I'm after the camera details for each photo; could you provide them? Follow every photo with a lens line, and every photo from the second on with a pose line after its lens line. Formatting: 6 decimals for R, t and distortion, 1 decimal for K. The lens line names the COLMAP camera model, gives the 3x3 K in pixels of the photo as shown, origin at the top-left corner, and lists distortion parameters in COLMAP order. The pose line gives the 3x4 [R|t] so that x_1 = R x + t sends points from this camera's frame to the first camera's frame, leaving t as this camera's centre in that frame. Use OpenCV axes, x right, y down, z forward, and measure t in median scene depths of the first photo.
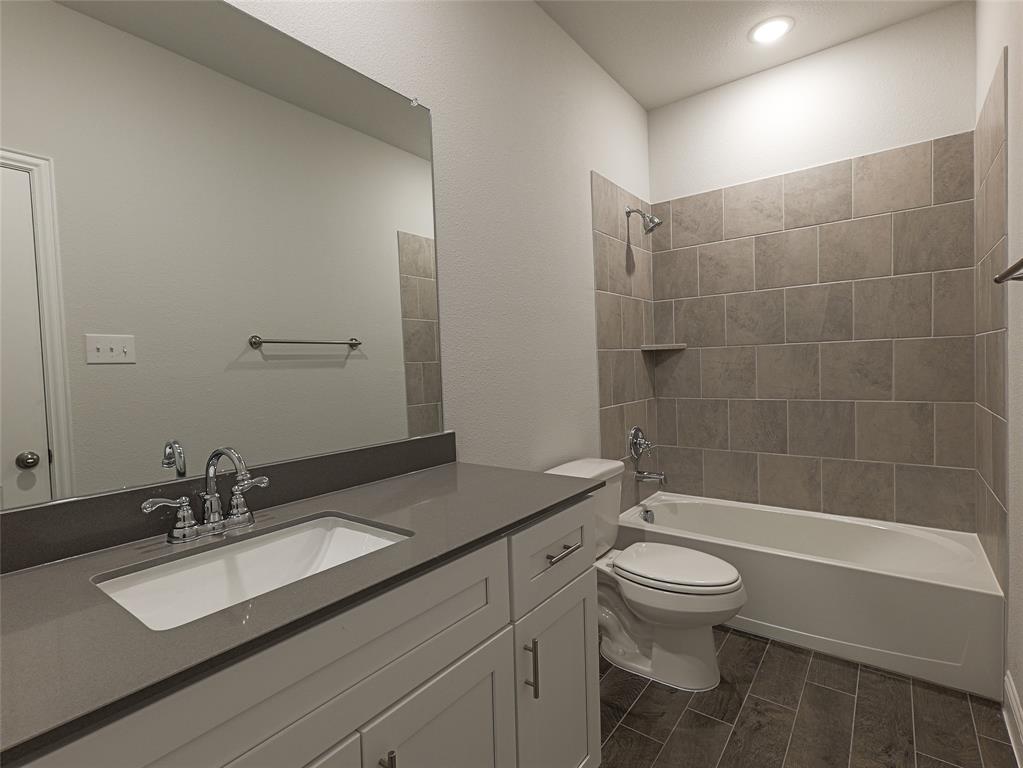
lens RADIAL K [[502.2, 0, 518.2], [0, 502.2, 382.5], [0, 0, 1]] dist [0.002674, 0.000772]
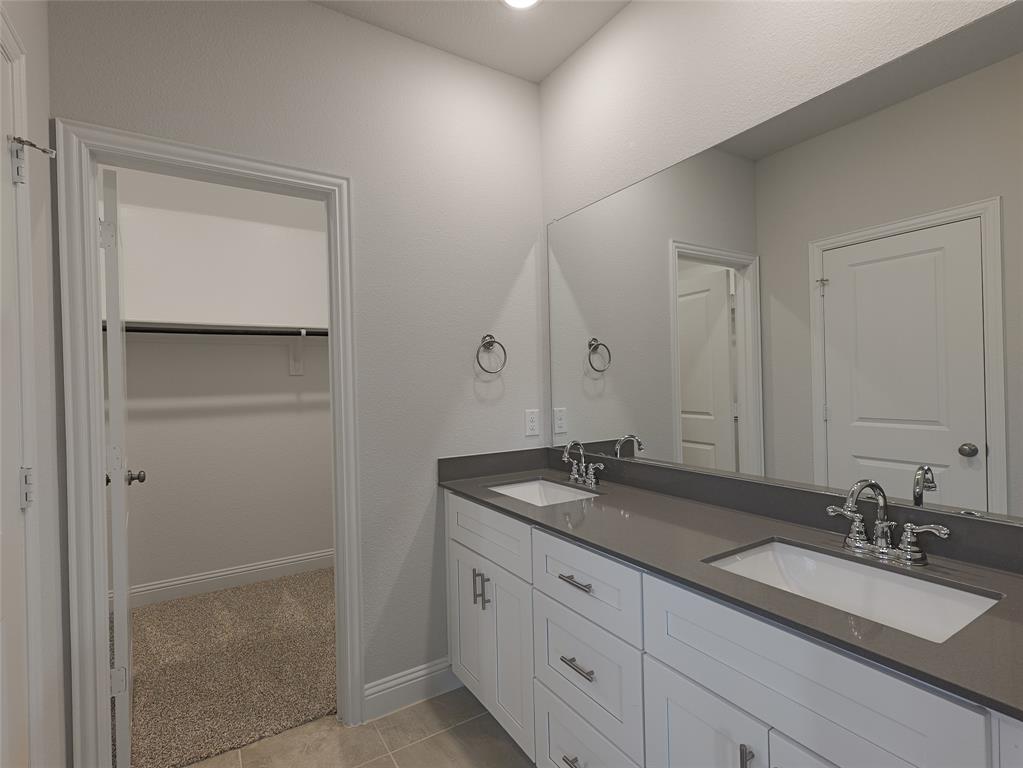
lens RADIAL K [[502.2, 0, 518.2], [0, 502.2, 382.5], [0, 0, 1]] dist [0.002674, 0.000772]
pose [[-0.357873, 0.042430, -0.932806, 0.701579], [-0.000506, 0.998958, 0.045633, -0.134448], [0.933770, 0.016803, -0.357479, 0.635319]]
